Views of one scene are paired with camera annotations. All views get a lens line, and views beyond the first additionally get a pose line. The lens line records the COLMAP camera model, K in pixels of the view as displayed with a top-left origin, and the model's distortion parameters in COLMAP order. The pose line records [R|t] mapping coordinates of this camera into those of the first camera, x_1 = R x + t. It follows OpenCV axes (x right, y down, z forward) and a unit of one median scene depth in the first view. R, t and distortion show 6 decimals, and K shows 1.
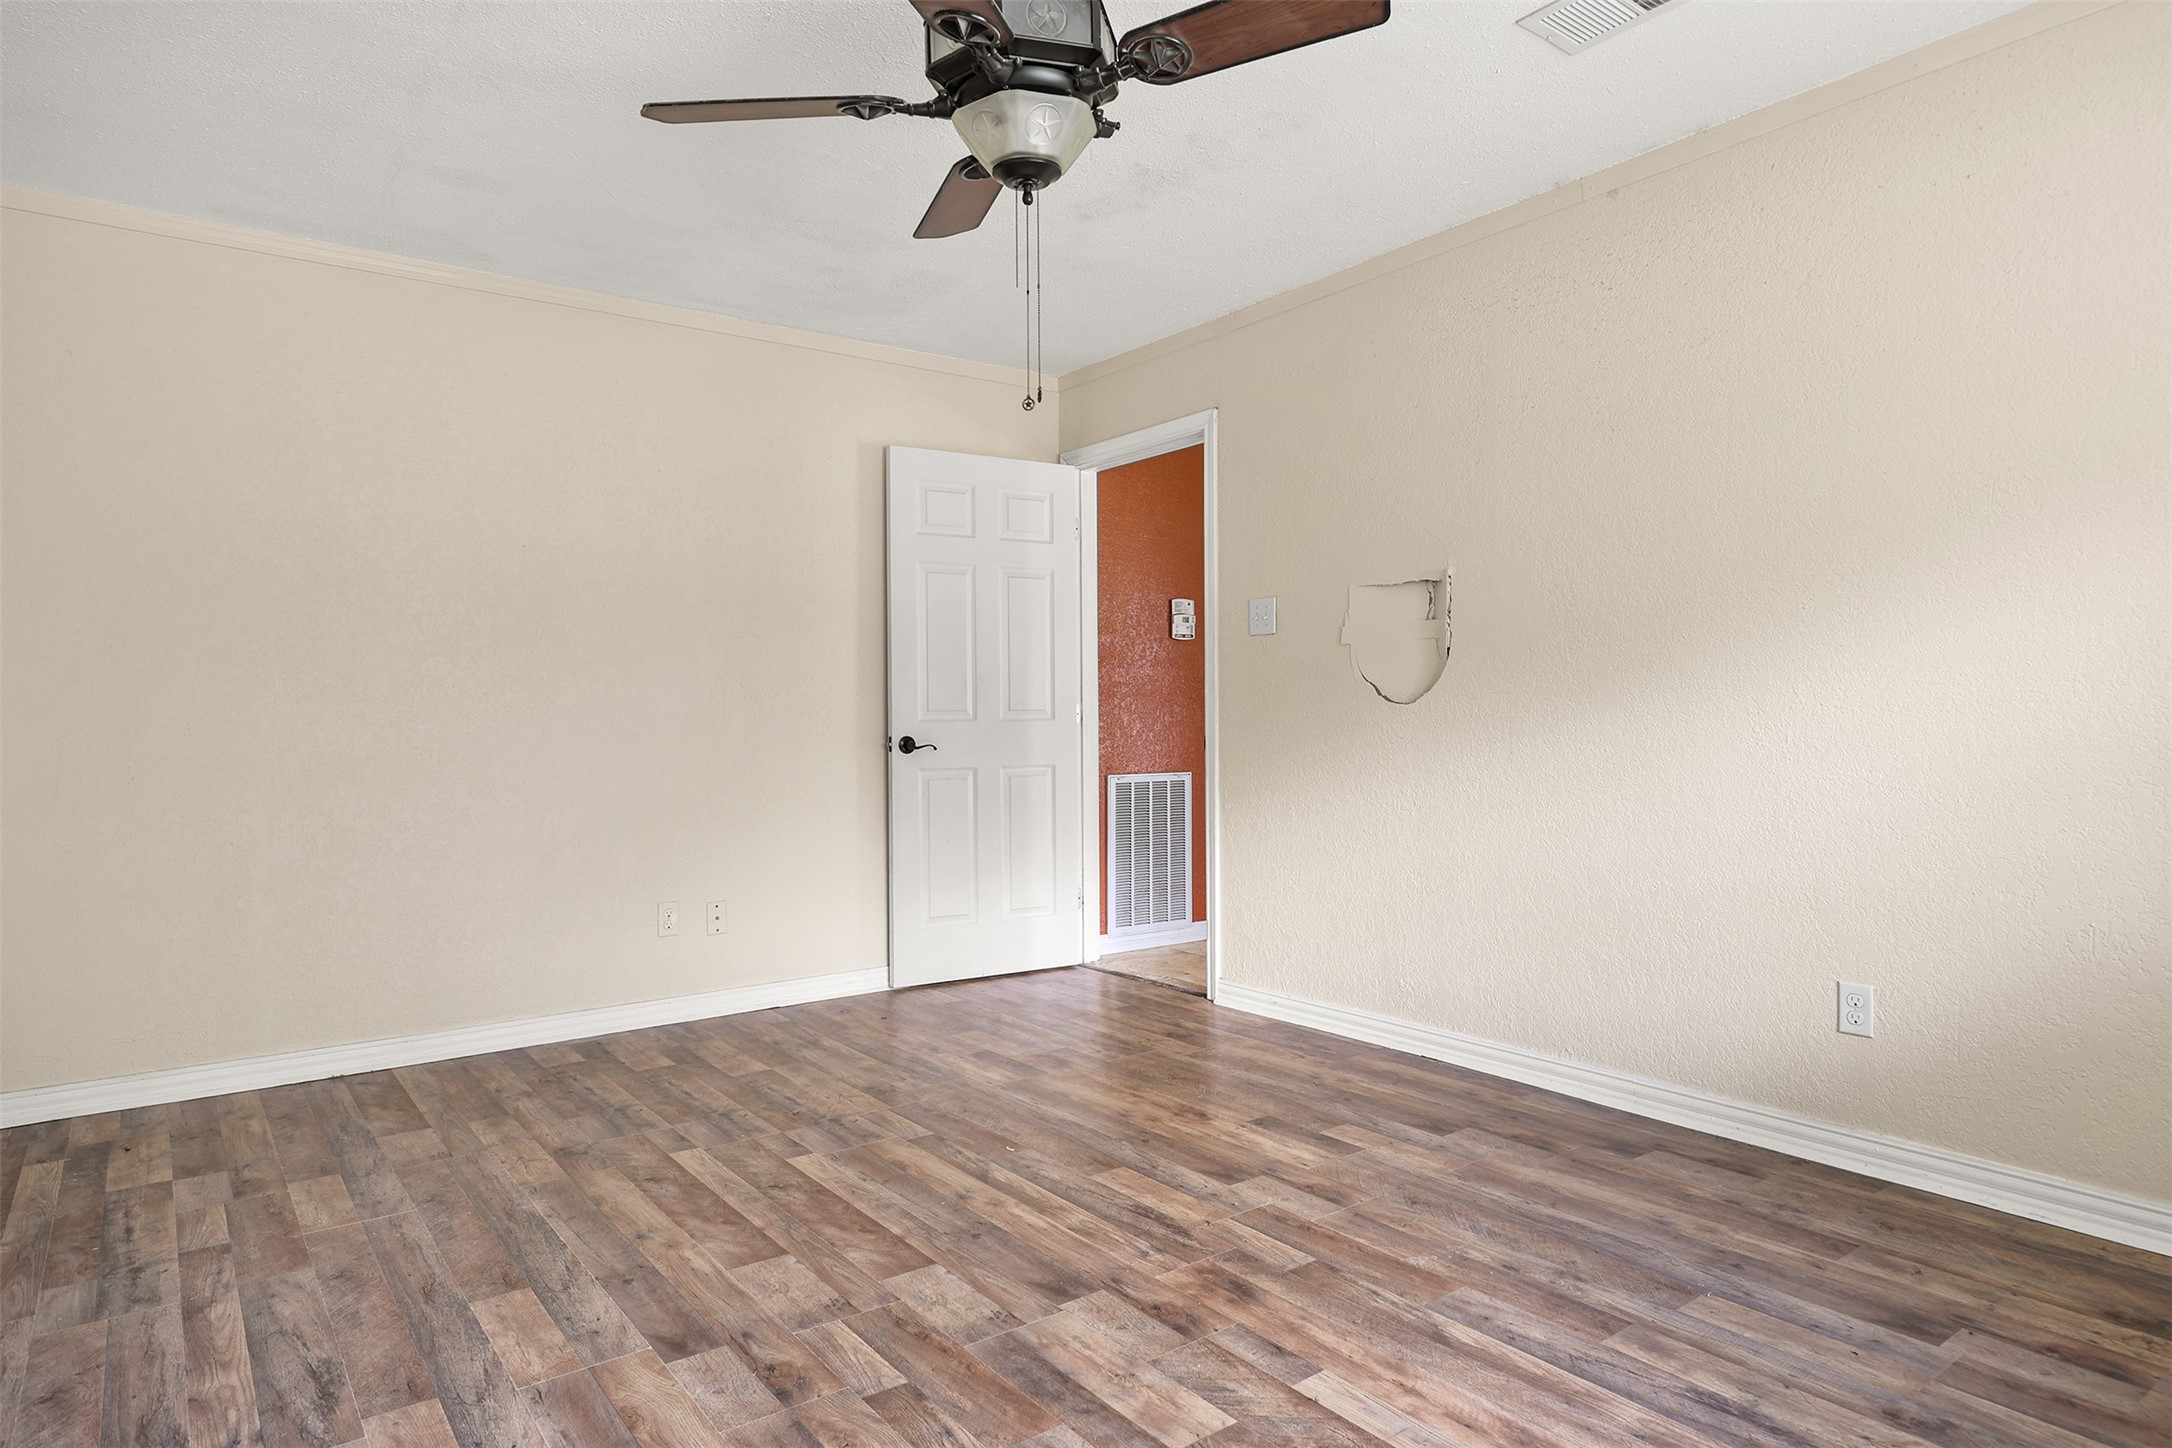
lens RADIAL K [[1223.2, 0, 1083.6], [0, 1223.2, 723.2], [0, 0, 1]] dist [-0.015297, -0.000182]
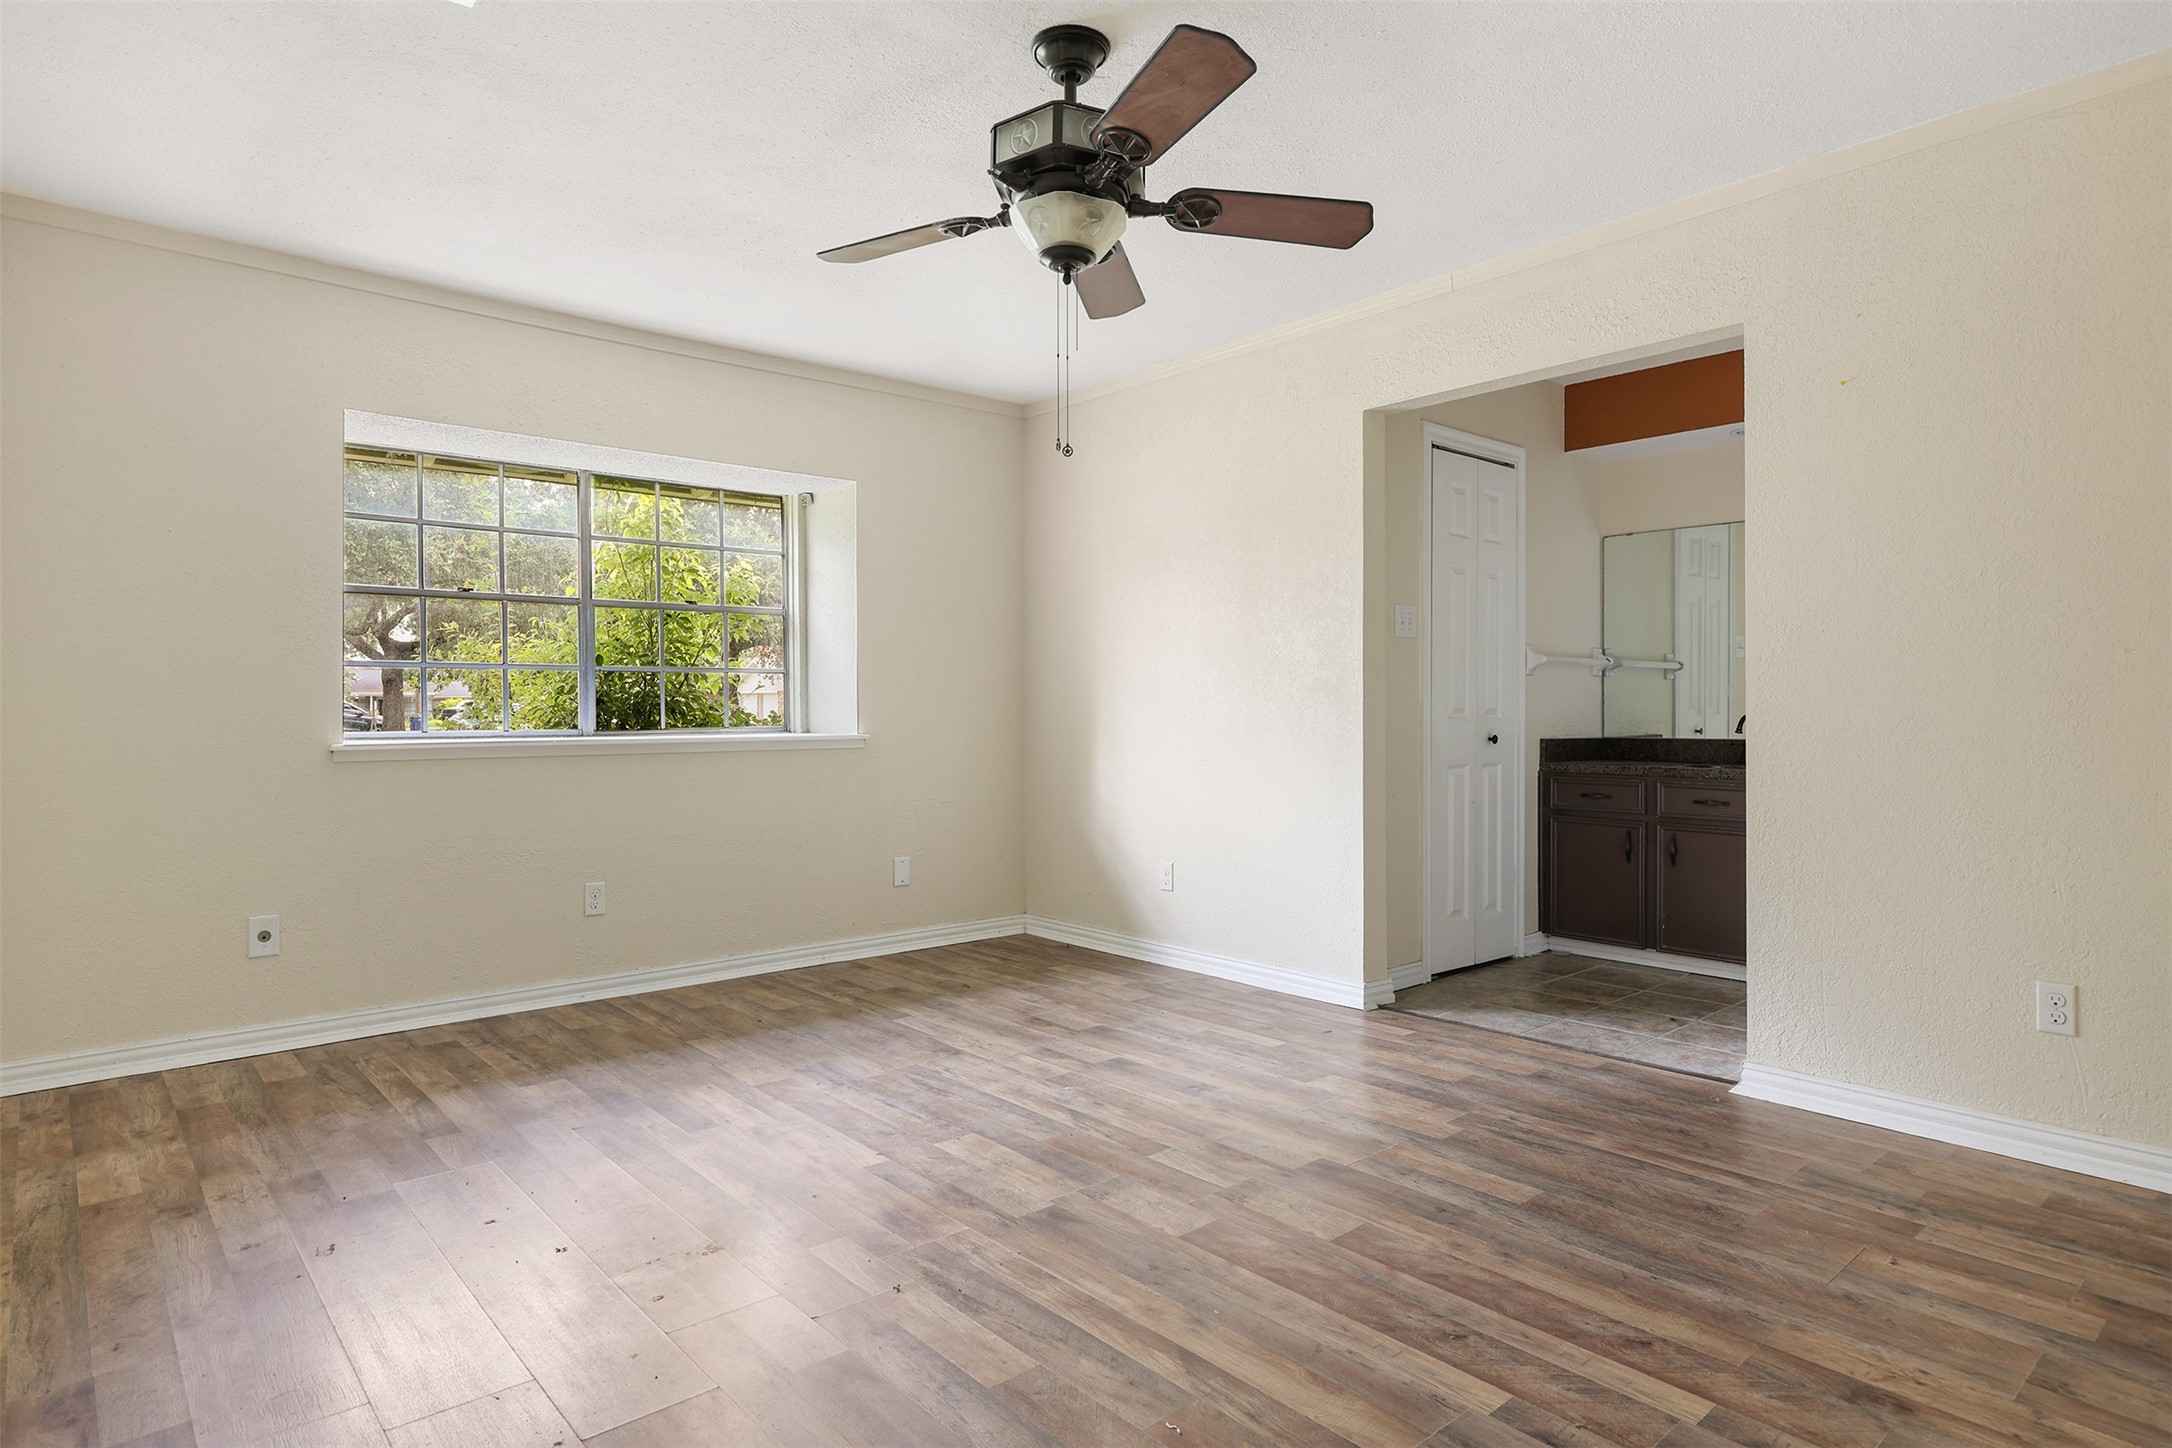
lens RADIAL K [[1209.6, 0, 1082.2], [0, 1209.6, 718.2], [0, 0, 1]] dist [-0.000969, -0.000107]
pose [[-0.996877, 0.015896, -0.077351, 0.032523], [0.014408, 0.999701, 0.019759, -0.019635], [0.077642, 0.018583, -0.996808, 1.982872]]
